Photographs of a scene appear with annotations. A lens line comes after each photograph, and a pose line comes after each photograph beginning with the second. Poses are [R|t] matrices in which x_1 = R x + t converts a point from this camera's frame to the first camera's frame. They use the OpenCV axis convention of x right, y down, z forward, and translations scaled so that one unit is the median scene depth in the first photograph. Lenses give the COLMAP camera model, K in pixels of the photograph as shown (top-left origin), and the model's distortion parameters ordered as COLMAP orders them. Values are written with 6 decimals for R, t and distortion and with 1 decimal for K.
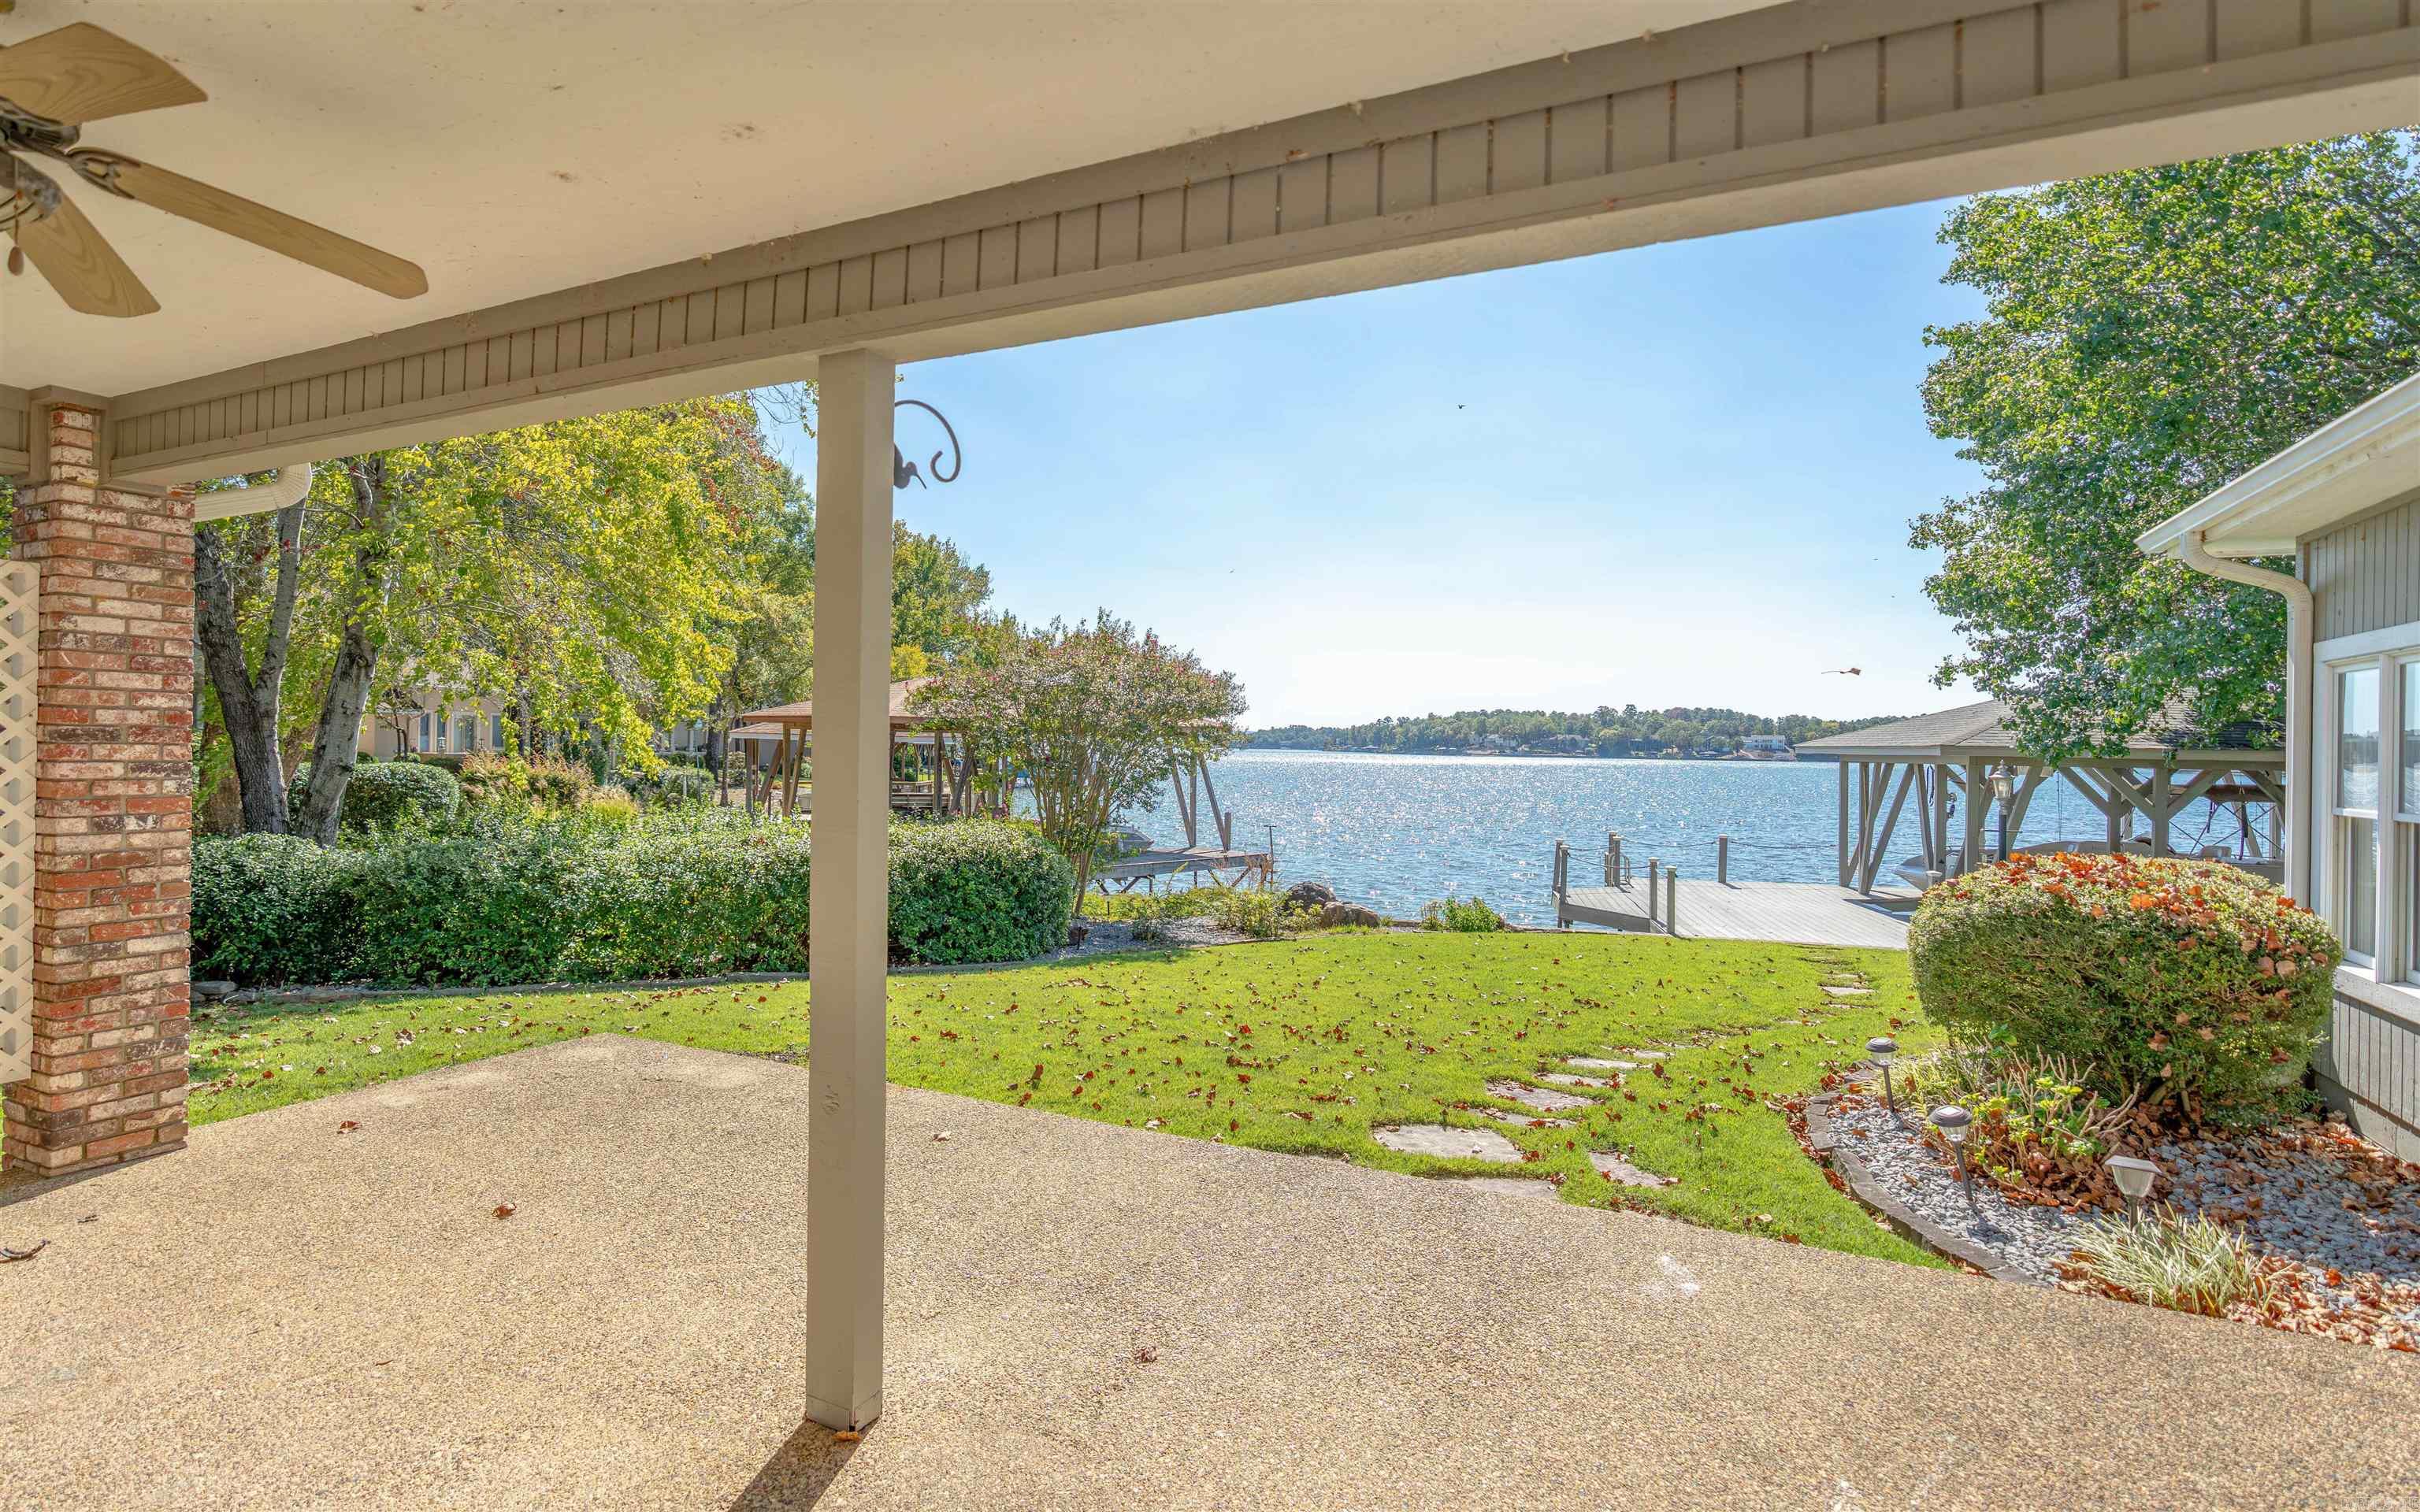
lens RADIAL K [[1173.3, 0, 1210.0], [0, 1173.3, 756.0], [0, 0, 1]] dist [-0.001762, 0.000124]
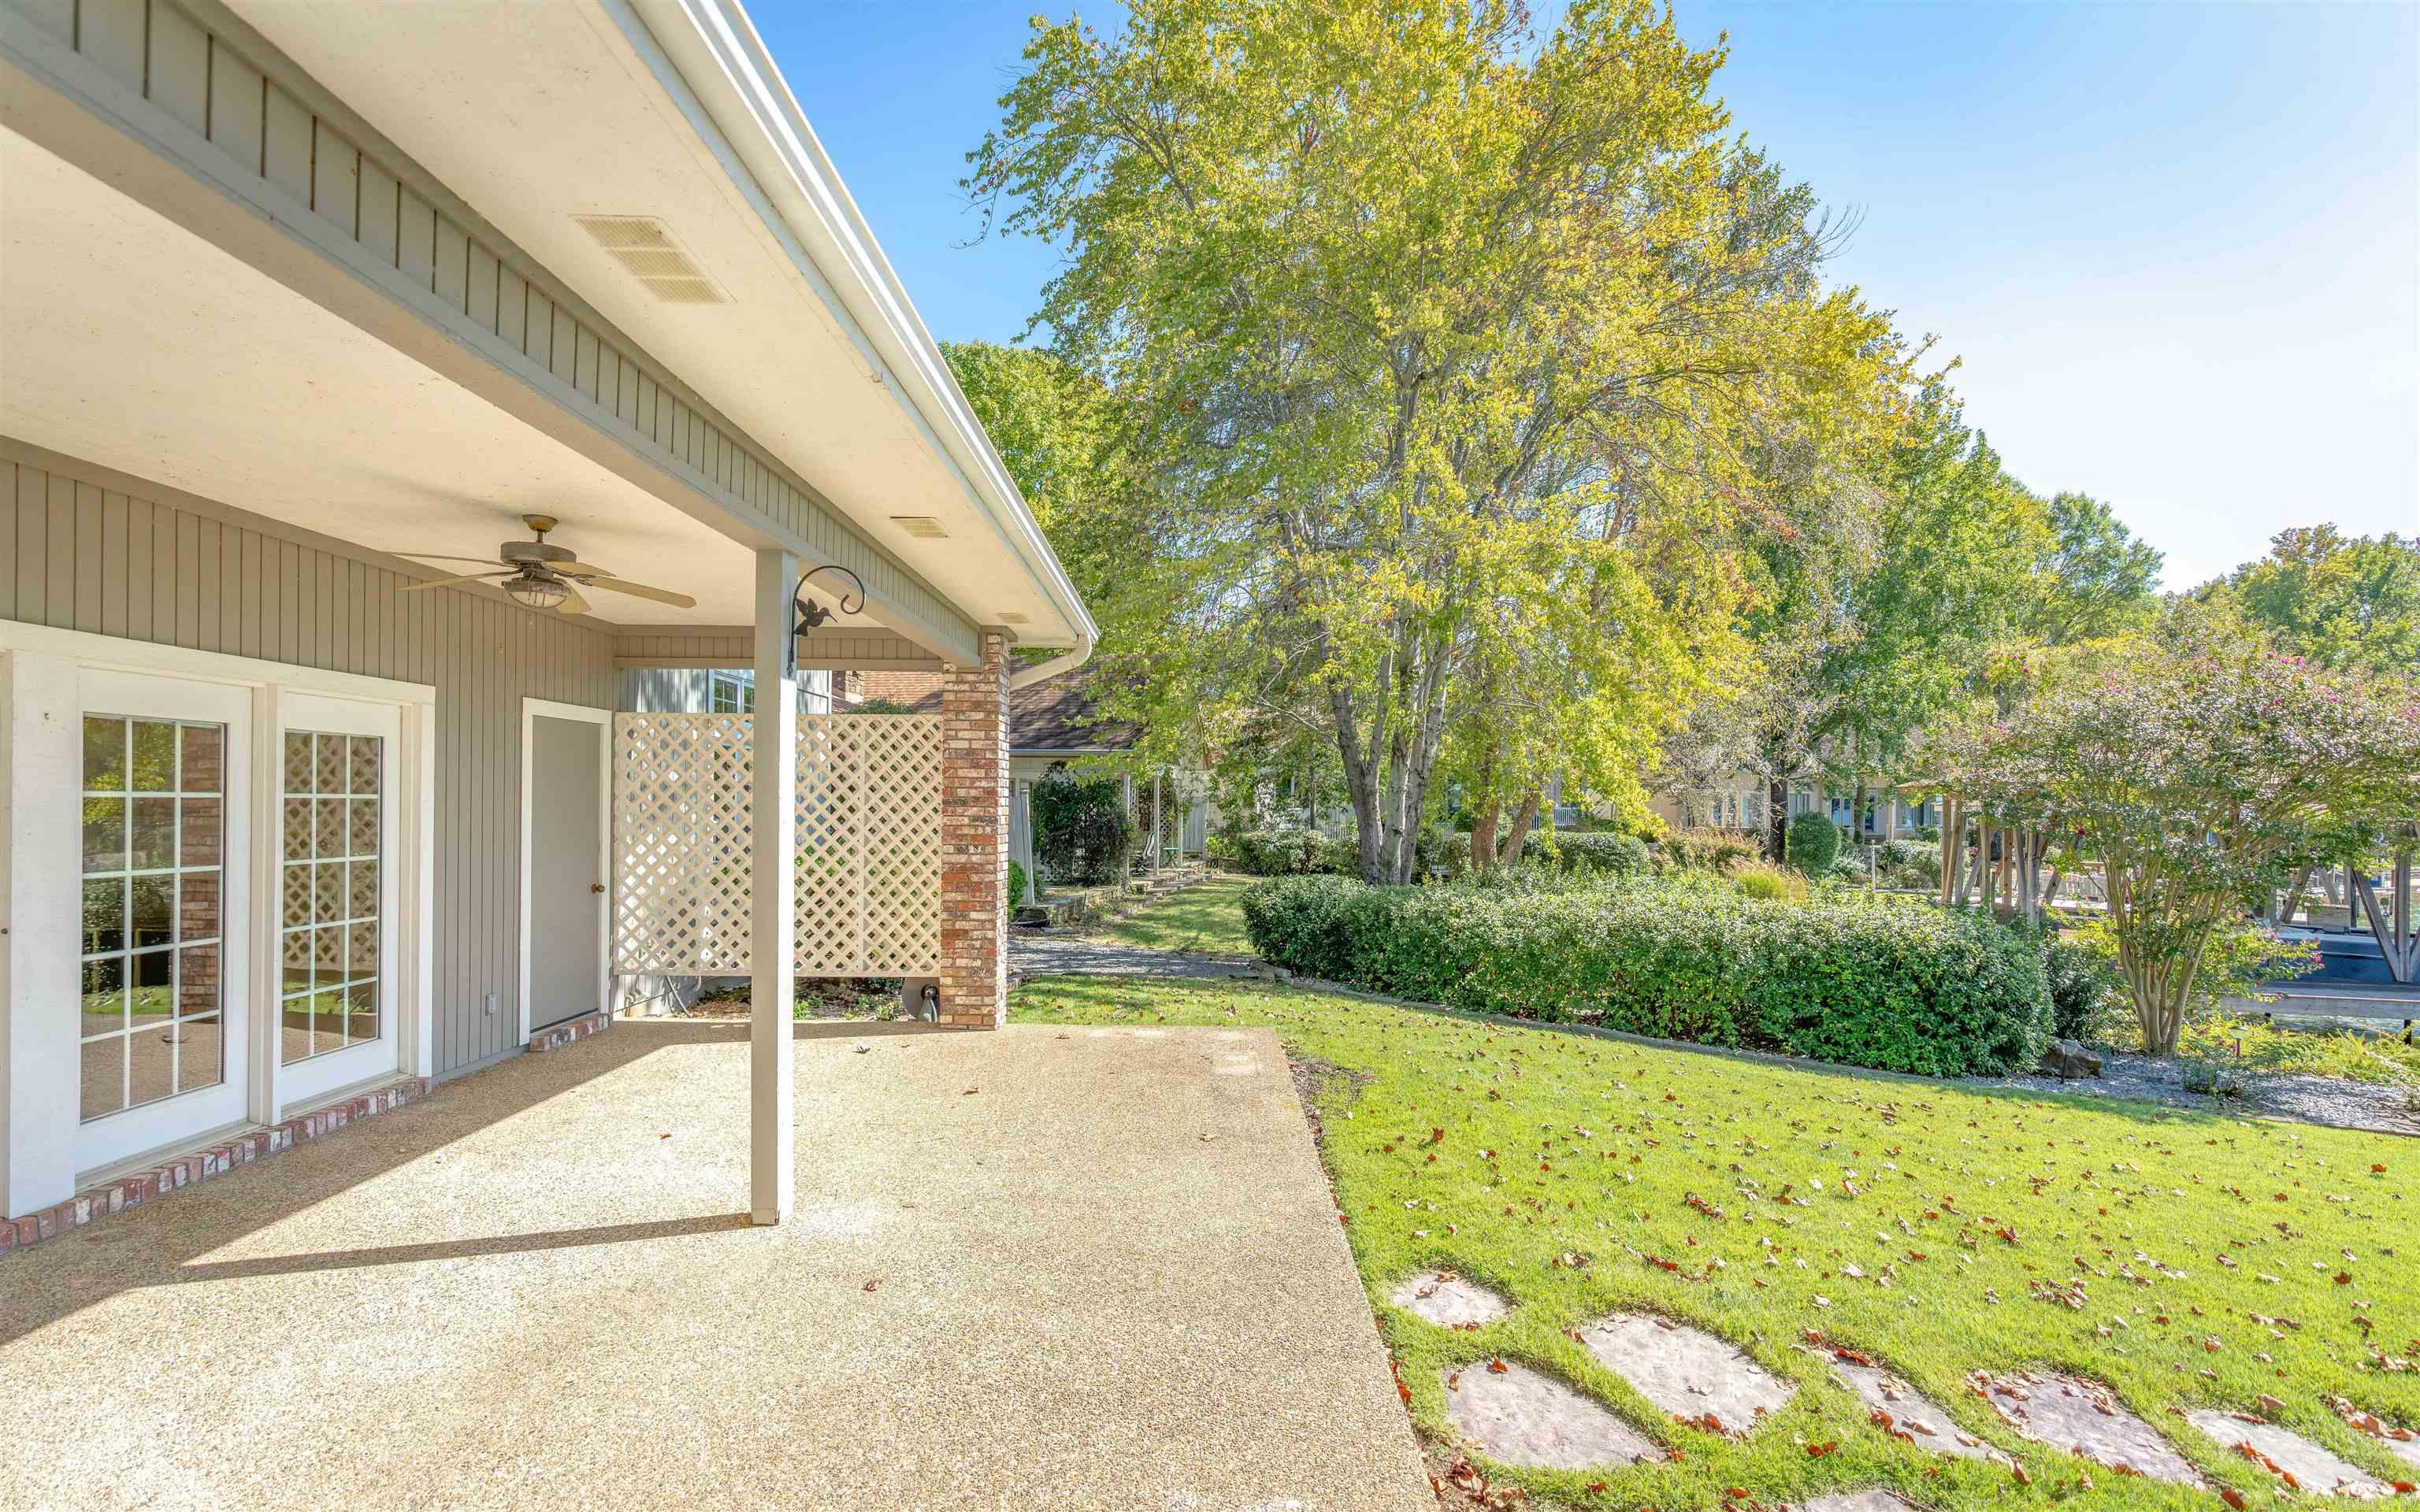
lens RADIAL K [[1112.7, 0, 1212.6], [0, 1112.7, 822.0], [0, 0, 1]] dist [-0.001760, 0.000104]
pose [[0.434397, 0.001326, -0.900721, 0.835255], [-0.010985, 0.999932, -0.003826, 0.016409], [0.900655, 0.011556, 0.434382, 0.567531]]
